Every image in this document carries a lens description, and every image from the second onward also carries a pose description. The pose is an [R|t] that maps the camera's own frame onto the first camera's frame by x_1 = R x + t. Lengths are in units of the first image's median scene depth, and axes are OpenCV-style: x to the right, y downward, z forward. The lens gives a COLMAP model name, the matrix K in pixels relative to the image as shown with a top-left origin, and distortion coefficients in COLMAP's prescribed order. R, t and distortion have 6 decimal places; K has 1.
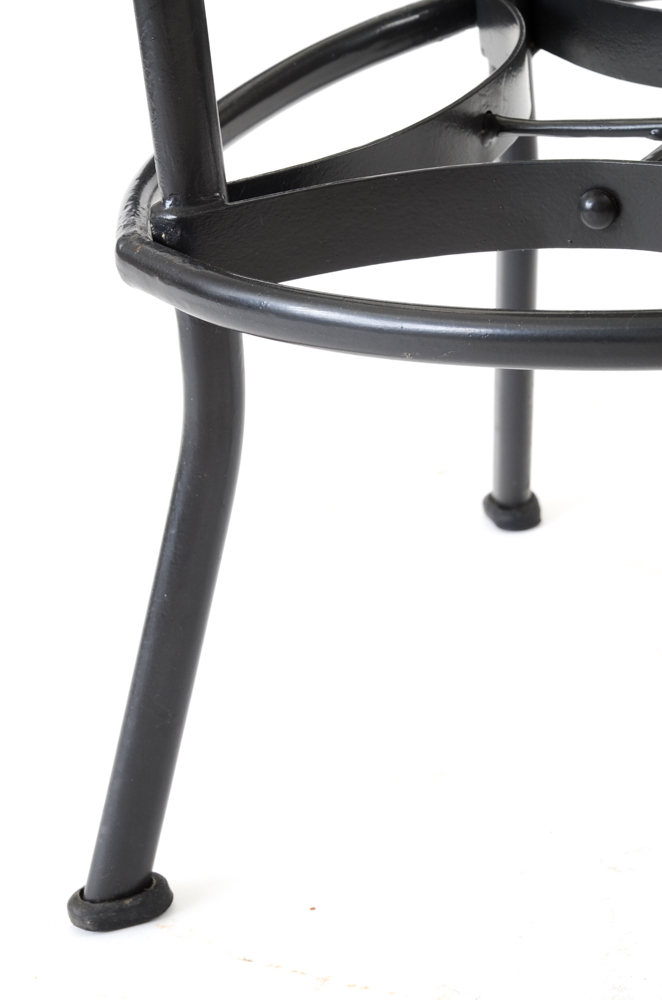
lens RADIAL K [[3178.8, 0, 332.6], [0, 3178.8, 503.6], [0, 0, 1]] dist [1.186319, 0.000000]
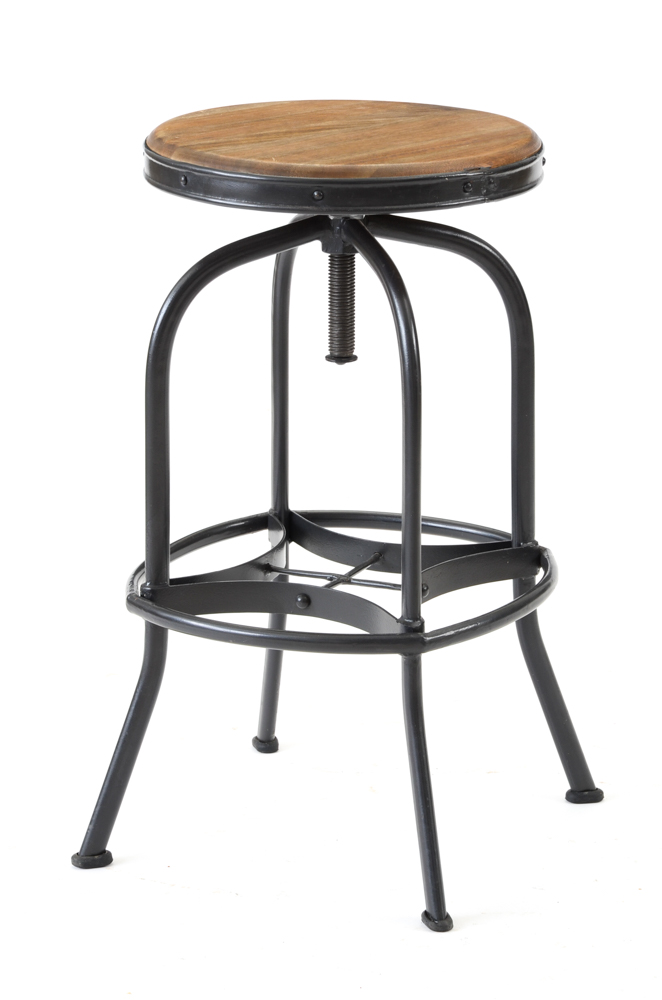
lens RADIAL K [[4150.9, 0, 332.3], [0, 4150.9, 501.1], [0, 0, 1]] dist [1.648158, 0.000000]
pose [[0.993528, 0.101074, 0.051820, -0.080225], [-0.093282, 0.986383, -0.135450, 0.282927], [-0.064805, 0.129739, 0.989428, -2.360075]]
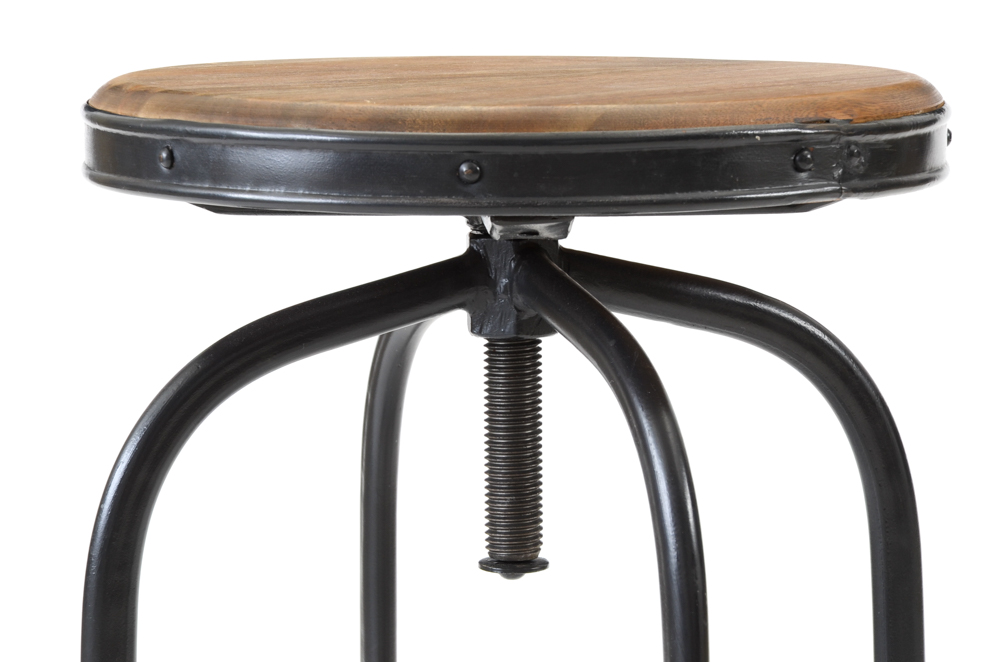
lens RADIAL K [[4464.7, 0, 501.1], [0, 4464.7, 327.6], [0, 0, 1]] dist [1.427624, 0.000000]
pose [[0.993472, 0.097149, 0.059801, -0.024707], [-0.078218, 0.961665, -0.262836, 0.071362], [-0.083043, 0.256443, 0.962985, -0.703055]]
